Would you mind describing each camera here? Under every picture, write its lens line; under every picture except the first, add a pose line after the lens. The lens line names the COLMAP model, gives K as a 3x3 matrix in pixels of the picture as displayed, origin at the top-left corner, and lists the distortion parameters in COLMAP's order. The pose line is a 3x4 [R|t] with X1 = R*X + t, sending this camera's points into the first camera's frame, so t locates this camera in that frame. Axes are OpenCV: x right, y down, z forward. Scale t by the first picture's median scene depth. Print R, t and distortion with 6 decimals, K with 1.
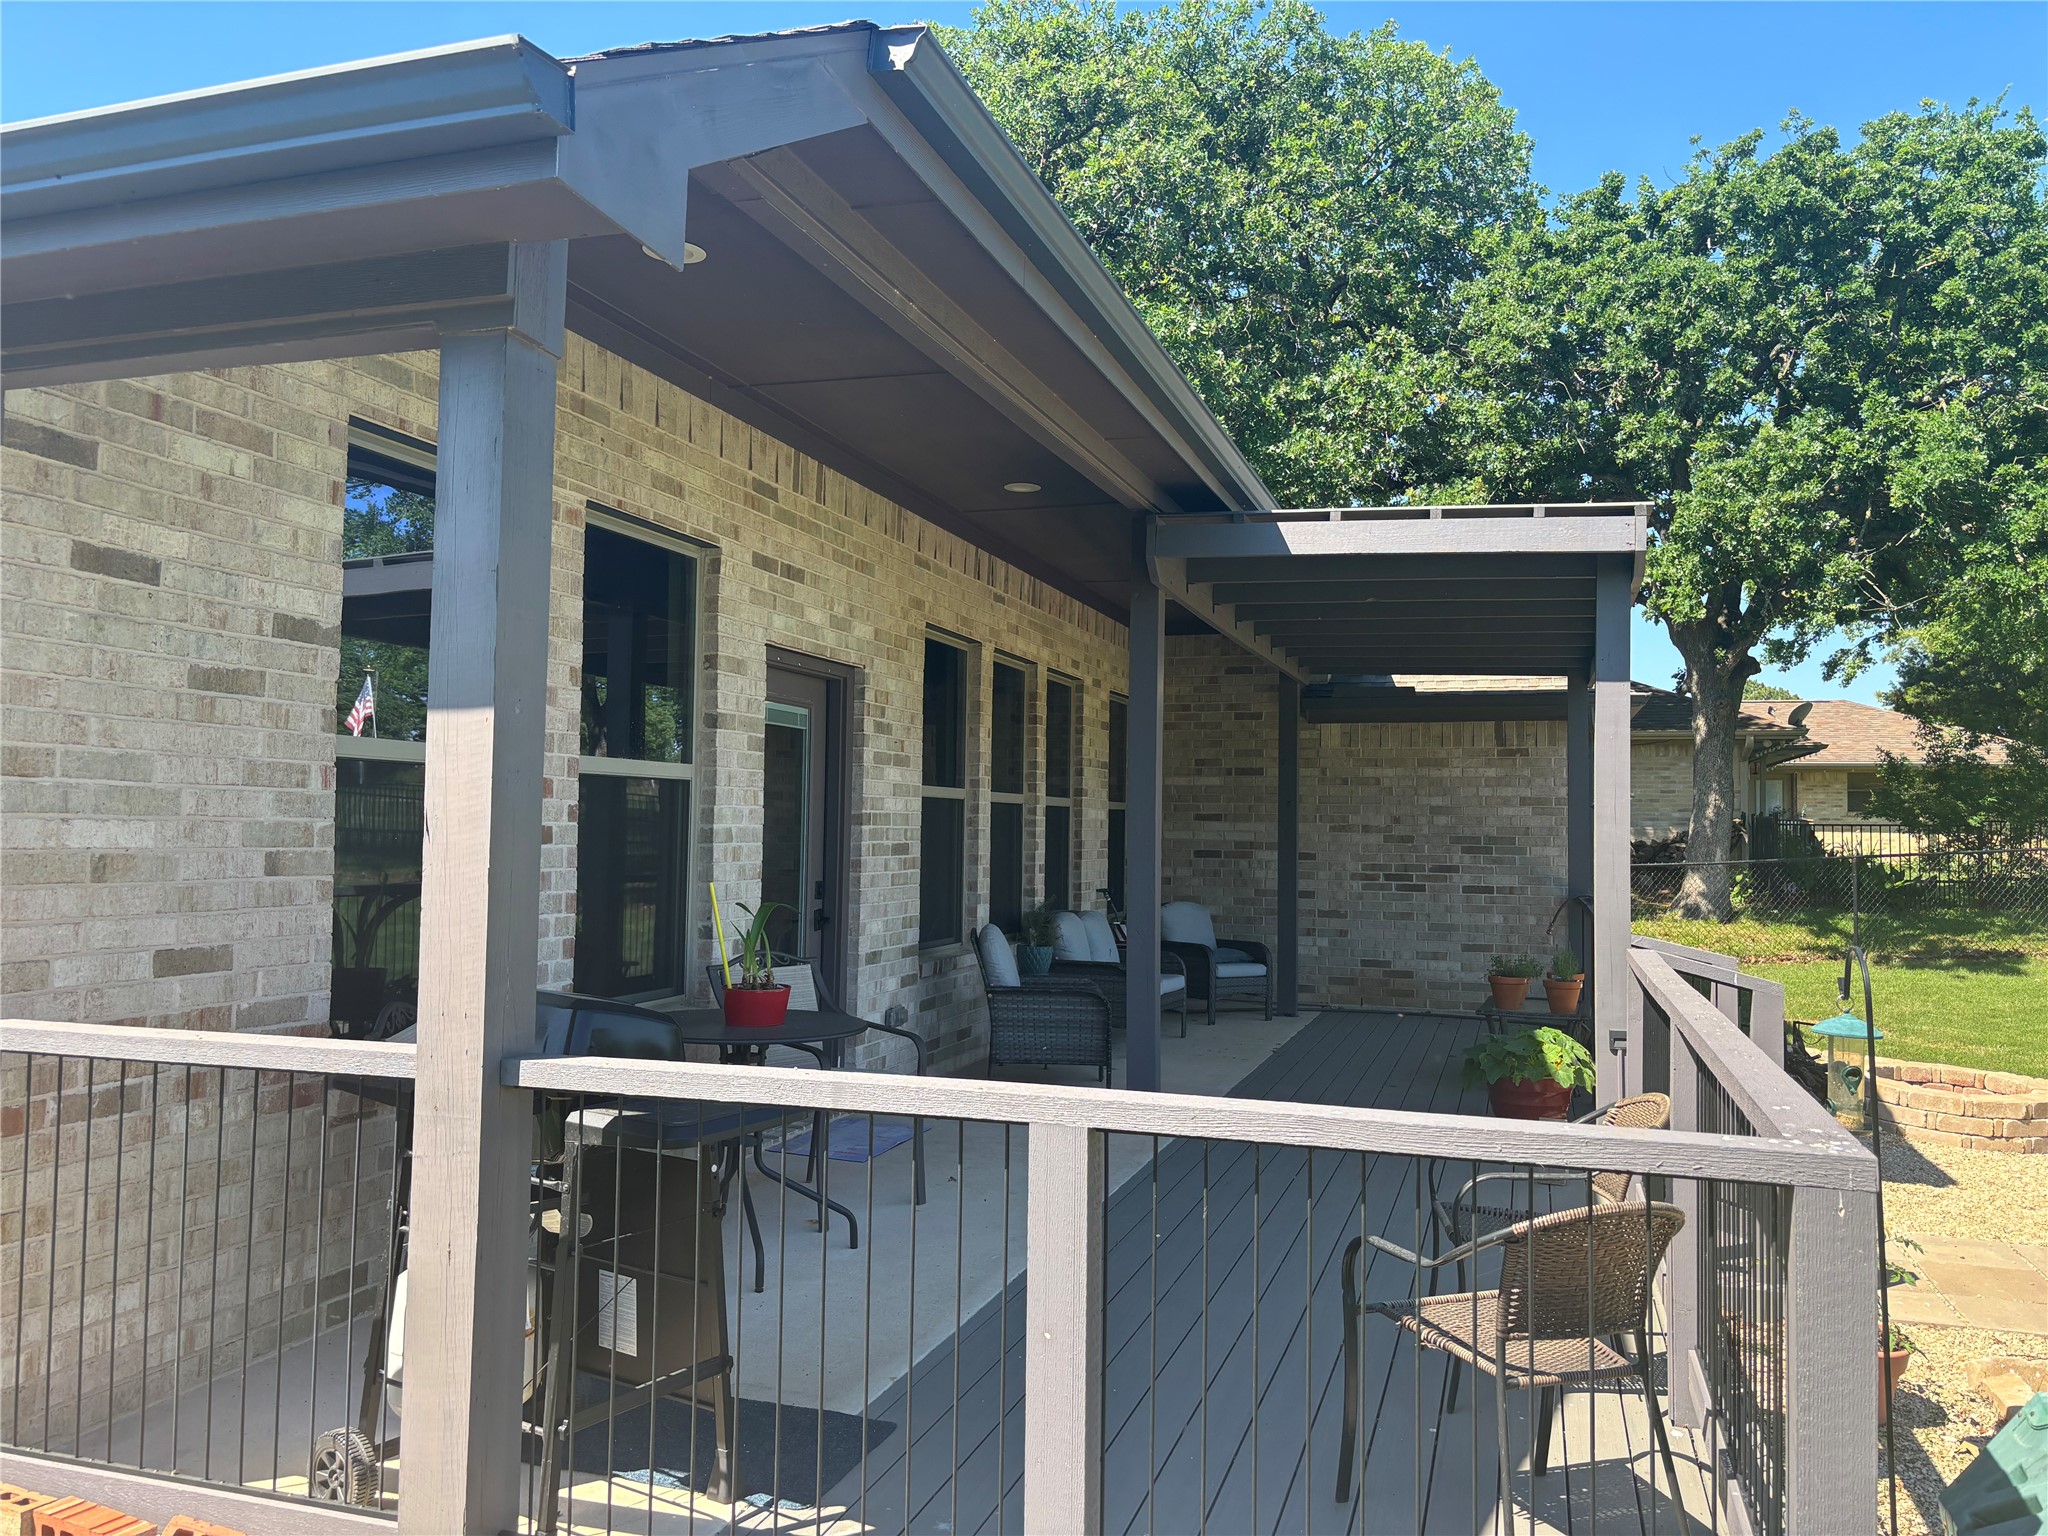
lens RADIAL K [[1538.2, 0, 1024.8], [0, 1538.2, 753.6], [0, 0, 1]] dist [0.077724, -0.145572]
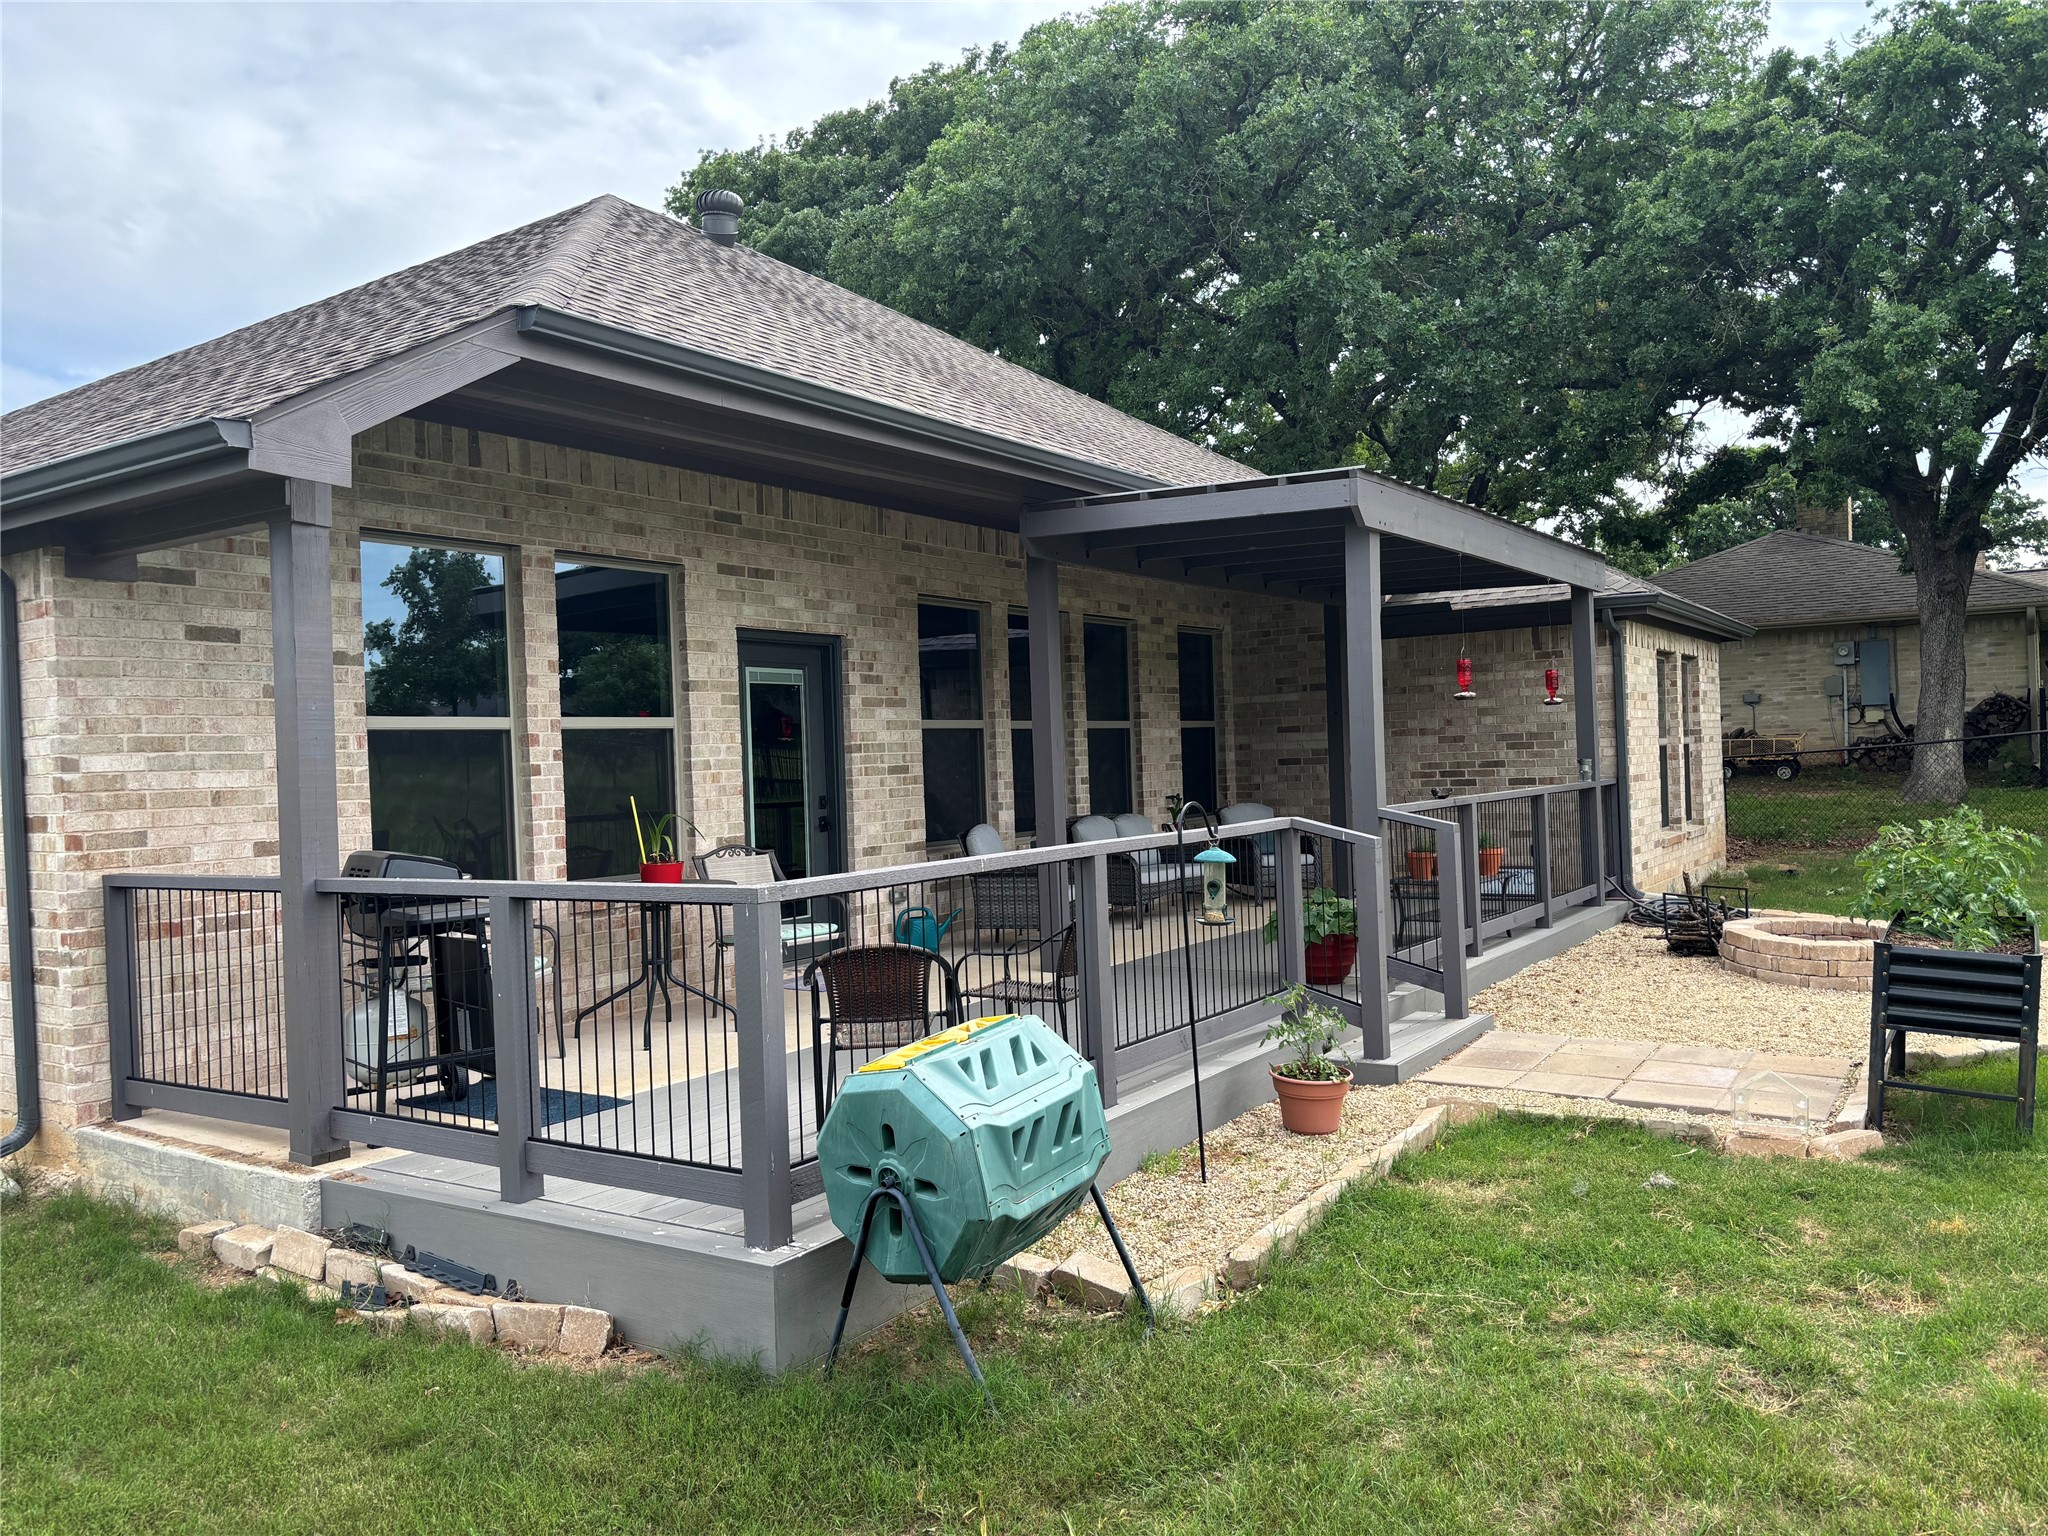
lens RADIAL K [[1553.1, 0, 1024.0], [0, 1553.1, 768.0], [0, 0, 1]] dist [0.076896, -0.151694]
pose [[0.963178, -0.048429, -0.264466, 0.465194], [0.063329, 0.996833, 0.048101, 0.004454], [0.261299, -0.063078, 0.963195, -0.312130]]
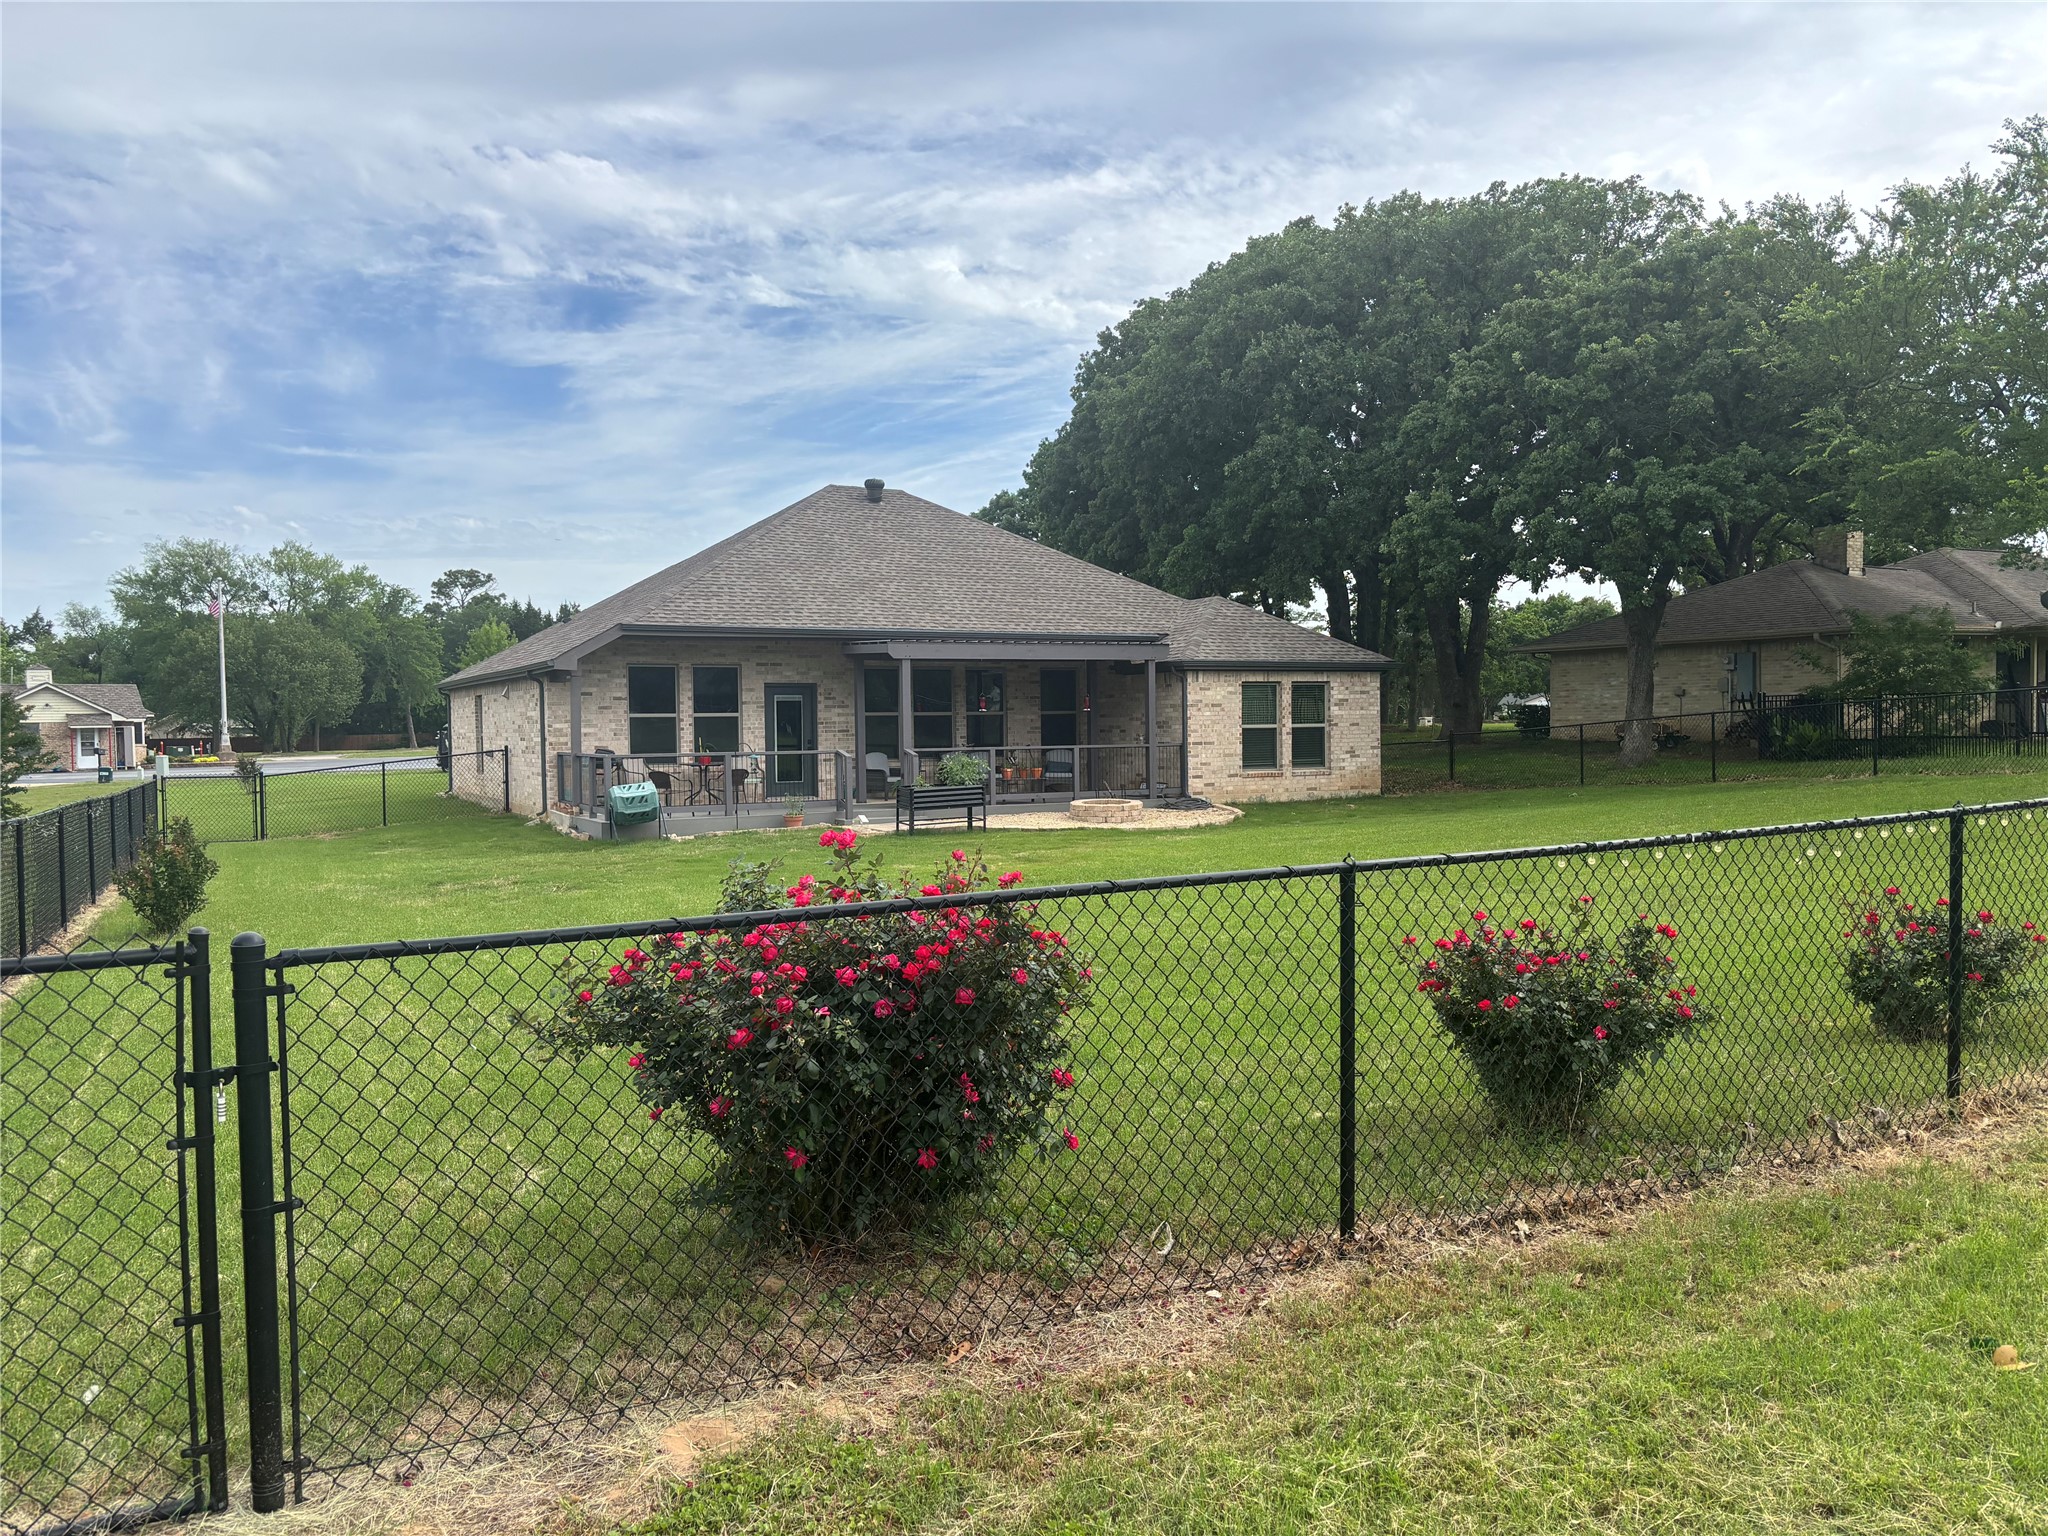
lens RADIAL K [[1553.1, 0, 1024.0], [0, 1553.1, 768.0], [0, 0, 1]] dist [0.076896, -0.151694]
pose [[0.723291, 0.001172, -0.690543, 3.415524], [0.054509, 0.996781, 0.058785, -0.052688], [0.688389, -0.080160, 0.720899, -1.672856]]
